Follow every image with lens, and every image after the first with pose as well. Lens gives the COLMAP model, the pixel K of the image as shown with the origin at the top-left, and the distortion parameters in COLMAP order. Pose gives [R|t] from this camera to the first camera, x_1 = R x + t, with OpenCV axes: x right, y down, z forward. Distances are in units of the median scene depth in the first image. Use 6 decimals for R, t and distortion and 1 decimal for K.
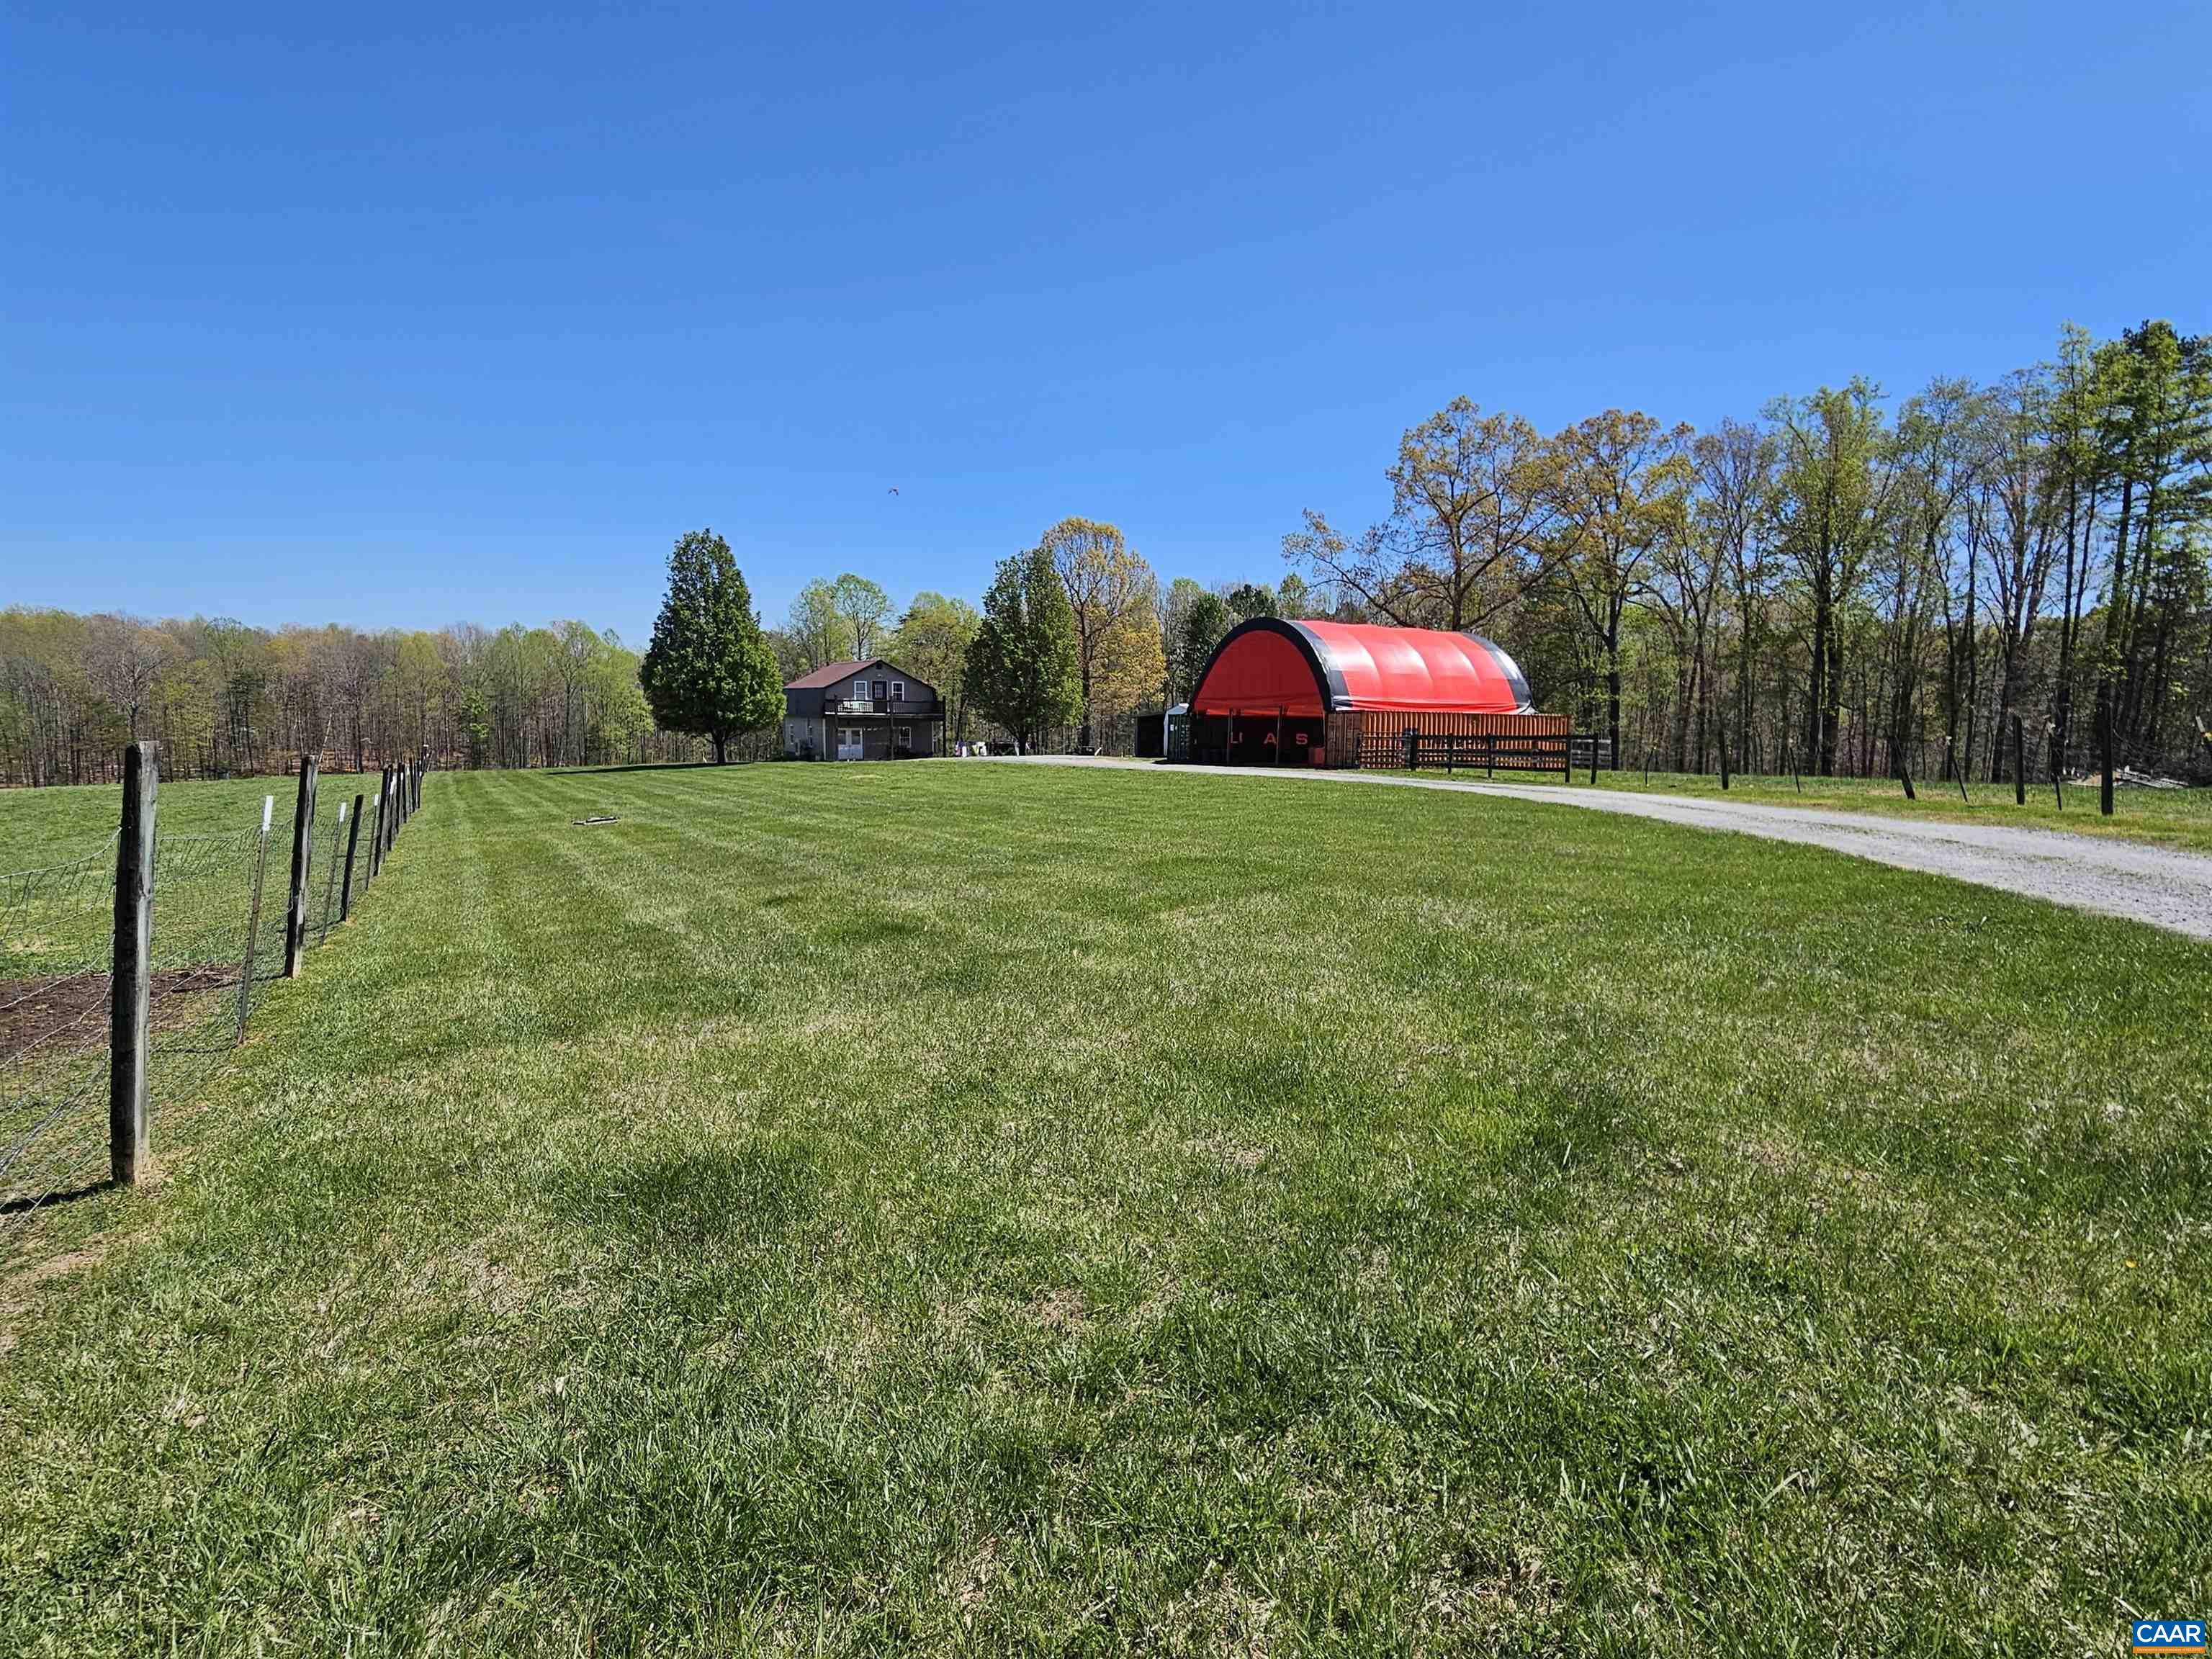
lens RADIAL K [[888.5, 0, 1107.7], [0, 888.5, 828.5], [0, 0, 1]] dist [-0.000846, -0.000073]
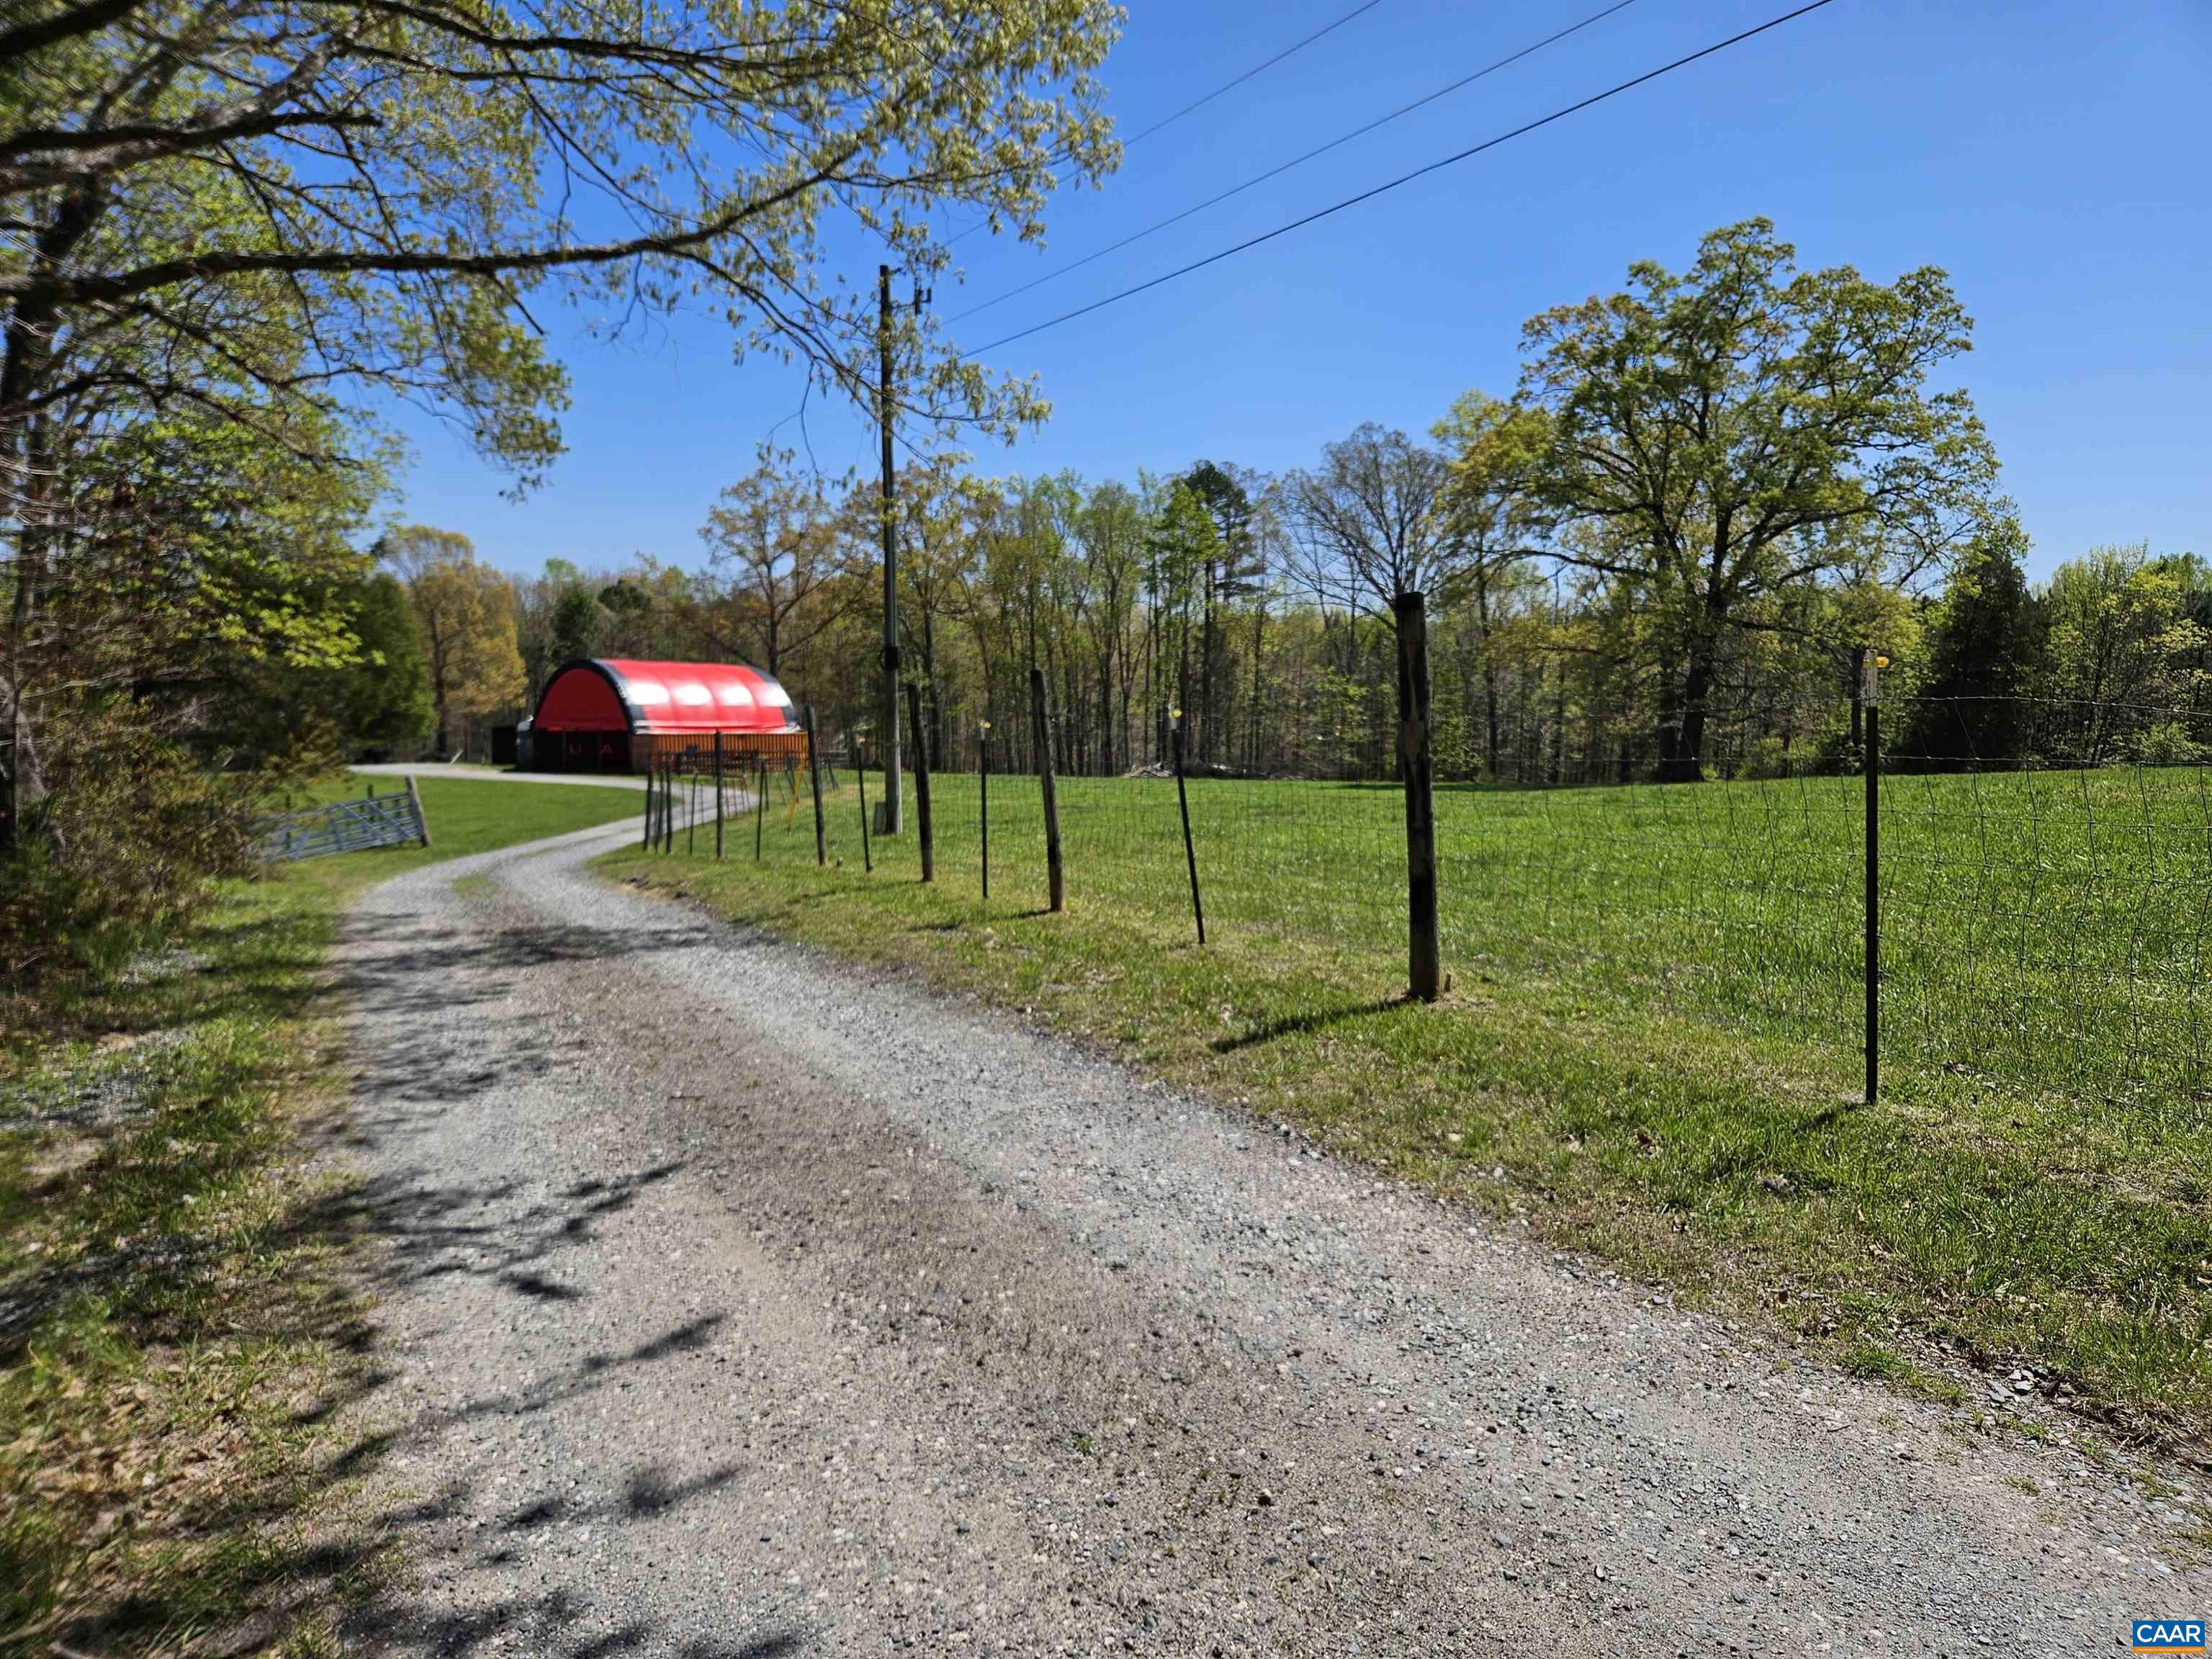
lens RADIAL K [[1496.7, 0, 1100.9], [0, 1496.7, 824.2], [0, 0, 1]] dist [0.003336, -0.010532]
pose [[0.927005, -0.035278, 0.373386, 0.035978], [0.042997, 0.998999, -0.012360, 0.046039], [-0.372576, 0.027512, 0.927594, -0.964438]]
